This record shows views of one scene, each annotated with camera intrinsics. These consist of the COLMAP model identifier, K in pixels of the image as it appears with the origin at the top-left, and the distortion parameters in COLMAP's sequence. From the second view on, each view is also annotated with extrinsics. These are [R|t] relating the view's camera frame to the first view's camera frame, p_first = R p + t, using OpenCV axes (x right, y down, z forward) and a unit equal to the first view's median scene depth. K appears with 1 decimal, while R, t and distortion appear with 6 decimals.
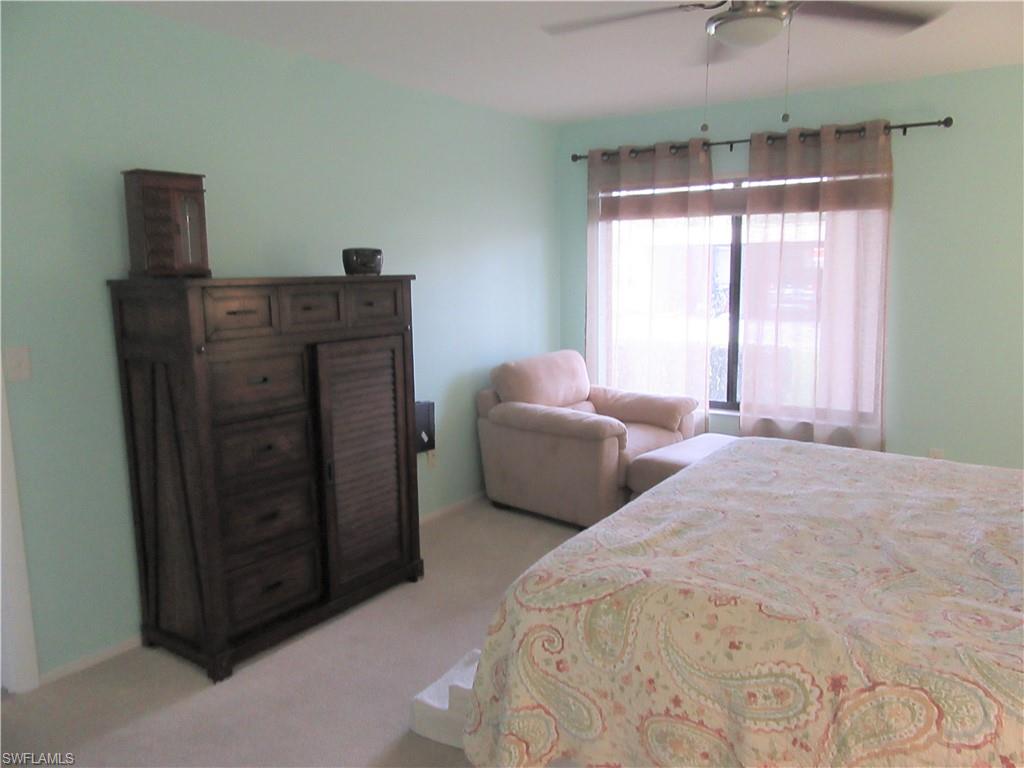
lens RADIAL K [[752.5, 0, 515.0], [0, 752.5, 385.7], [0, 0, 1]] dist [-0.020092, 0.016888]
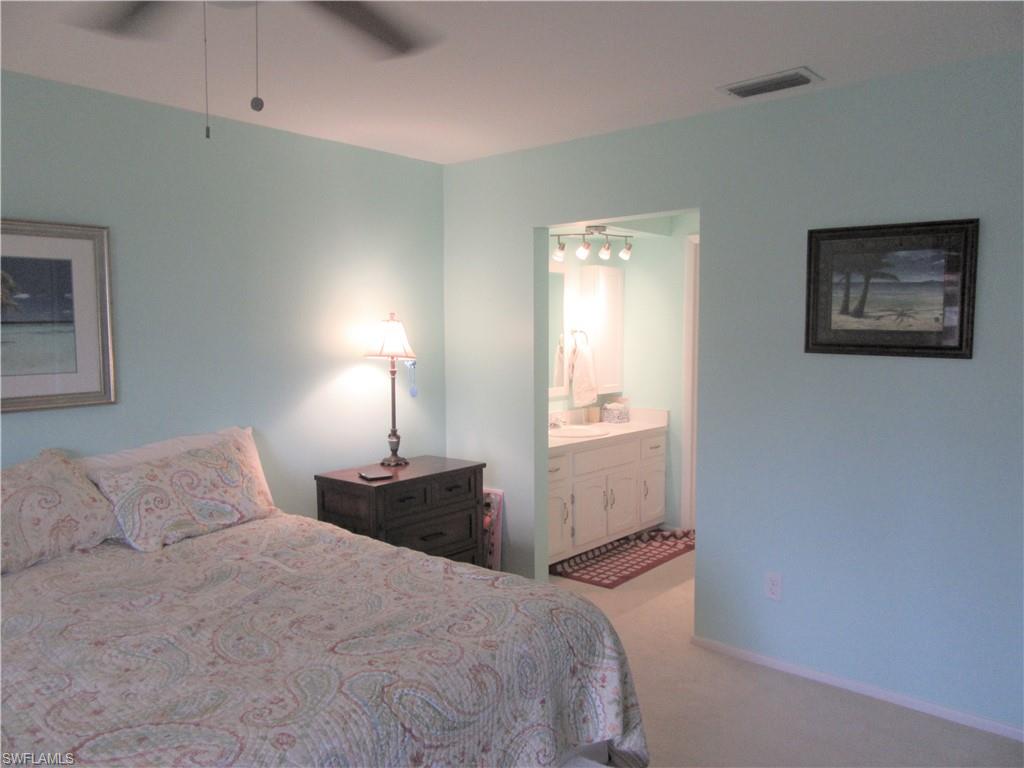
lens RADIAL K [[752.5, 0, 515.0], [0, 752.5, 385.7], [0, 0, 1]] dist [-0.020092, 0.016888]
pose [[-0.993015, 0.005412, 0.117863, -0.003849], [0.031947, 0.973966, 0.224432, -0.307821], [-0.113580, 0.226630, -0.967336, 1.918702]]
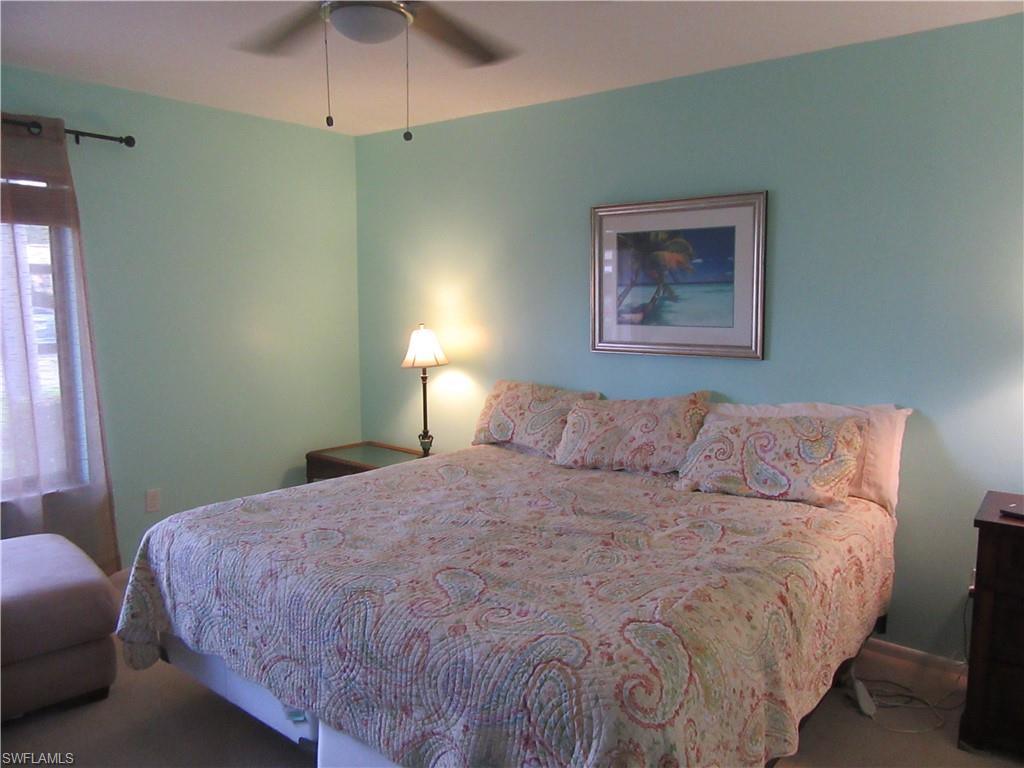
lens RADIAL K [[752.5, 0, 515.0], [0, 752.5, 385.7], [0, 0, 1]] dist [-0.020092, 0.016888]
pose [[0.074217, -0.109506, 0.991212, -0.661681], [0.149305, 0.983970, 0.097526, -0.137849], [-0.986002, 0.140755, 0.089377, 0.933618]]
